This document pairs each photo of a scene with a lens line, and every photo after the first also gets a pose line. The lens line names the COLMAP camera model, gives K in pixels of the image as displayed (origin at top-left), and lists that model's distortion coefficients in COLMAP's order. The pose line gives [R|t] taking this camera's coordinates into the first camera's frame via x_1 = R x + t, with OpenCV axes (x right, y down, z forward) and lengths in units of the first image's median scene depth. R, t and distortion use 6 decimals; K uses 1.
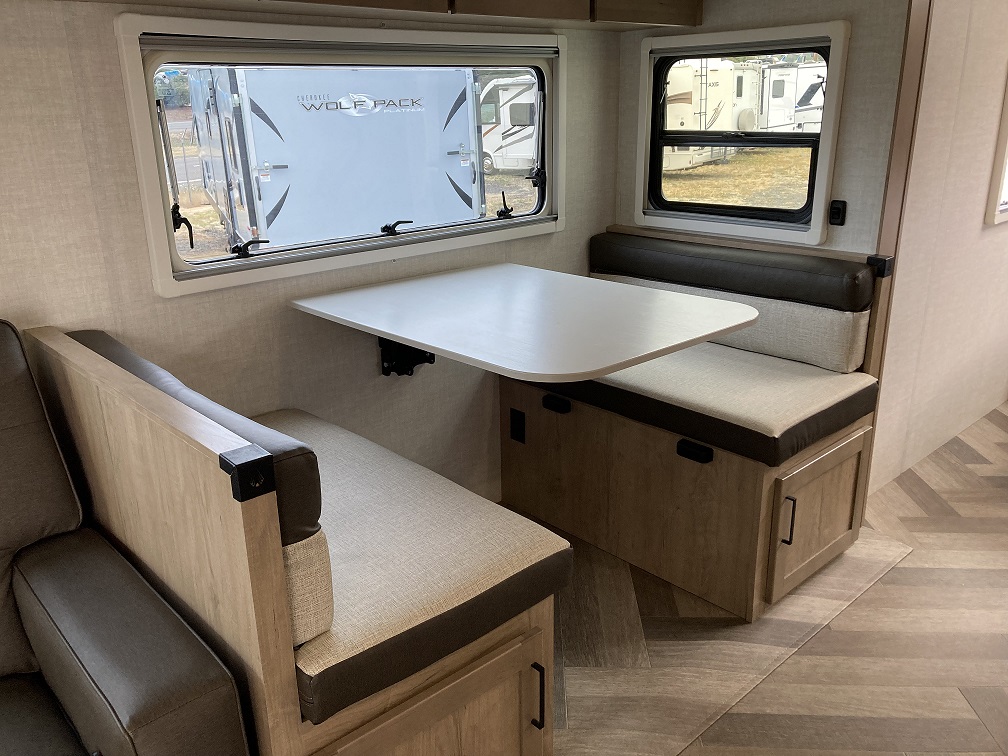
lens RADIAL K [[821.4, 0, 489.1], [0, 821.4, 370.1], [0, 0, 1]] dist [0.040365, -0.011698]
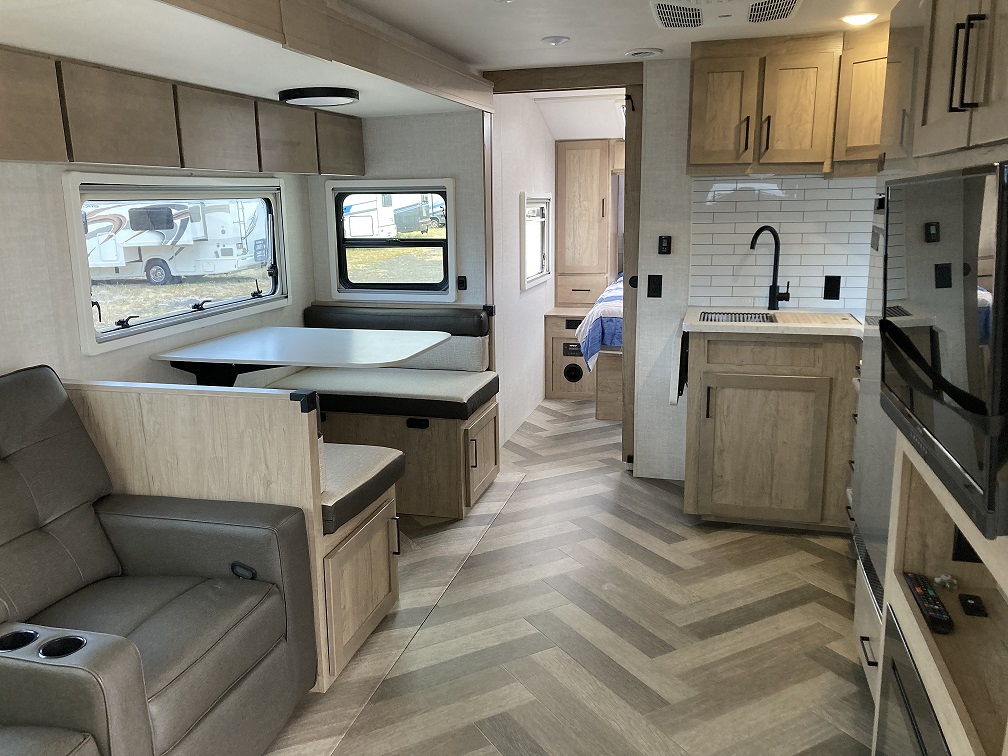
lens RADIAL K [[822.4, 0, 489.3], [0, 822.4, 362.9], [0, 0, 1]] dist [0.020719, -0.007314]
pose [[0.846277, -0.098022, 0.523647, -0.450190], [0.165674, 0.982613, -0.083814, 0.130436], [-0.506327, 0.157684, 0.847802, -0.466510]]
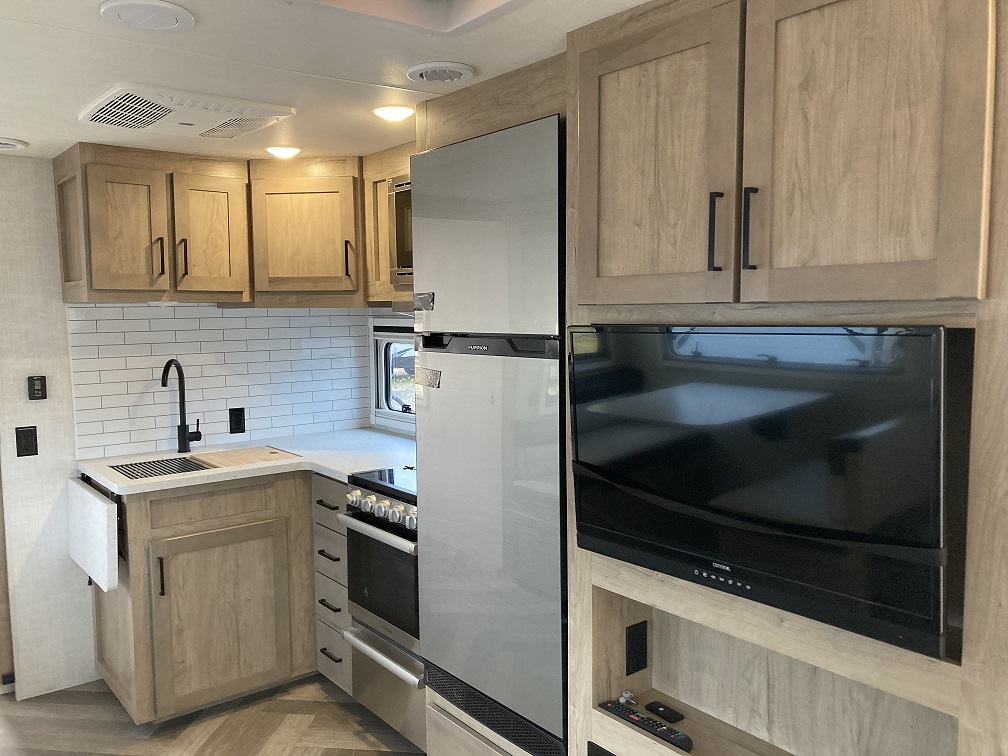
lens RADIAL K [[824.4, 0, 491.6], [0, 824.4, 383.7], [0, 0, 1]] dist [0.043255, -0.042932]
pose [[0.074378, -0.077448, 0.994218, -0.501066], [0.318735, 0.946530, 0.049888, -0.032526], [-0.944921, 0.313181, 0.095086, -0.062619]]
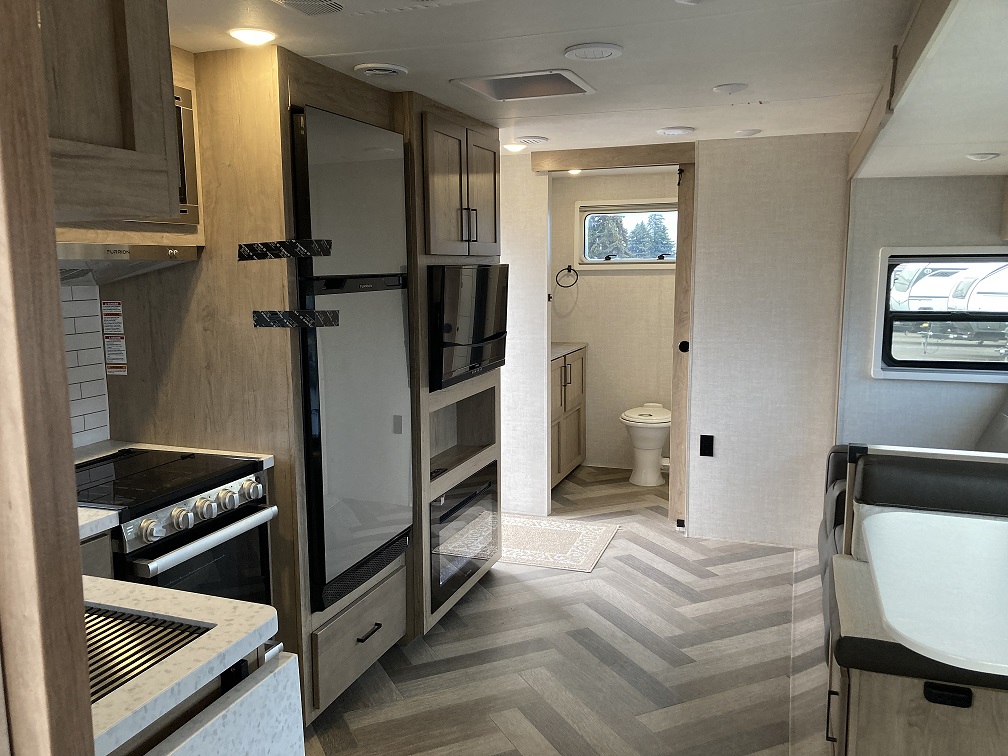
lens RADIAL K [[824.2, 0, 505.1], [0, 824.2, 381.9], [0, 0, 1]] dist [0.053255, -0.056862]
pose [[-0.881683, 0.090912, -0.463001, 0.737696], [-0.125506, 0.900727, 0.415859, -0.406525], [0.454844, 0.424765, -0.782746, 1.052317]]
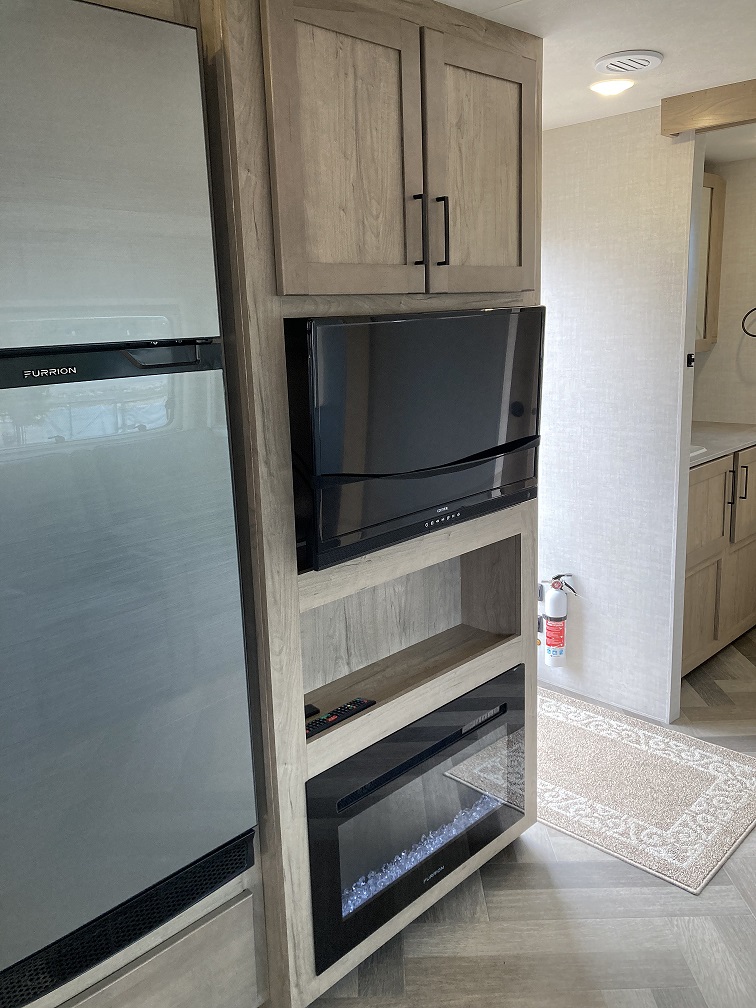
lens RADIAL K [[835.2, 0, 378.5], [0, 835.2, 487.0], [0, 0, 1]] dist [0.051630, -0.040000]
pose [[-0.996977, 0.063832, -0.044291, 0.195570], [0.033092, 0.864664, 0.501259, -0.222964], [0.070294, 0.498278, -0.864163, 0.522186]]
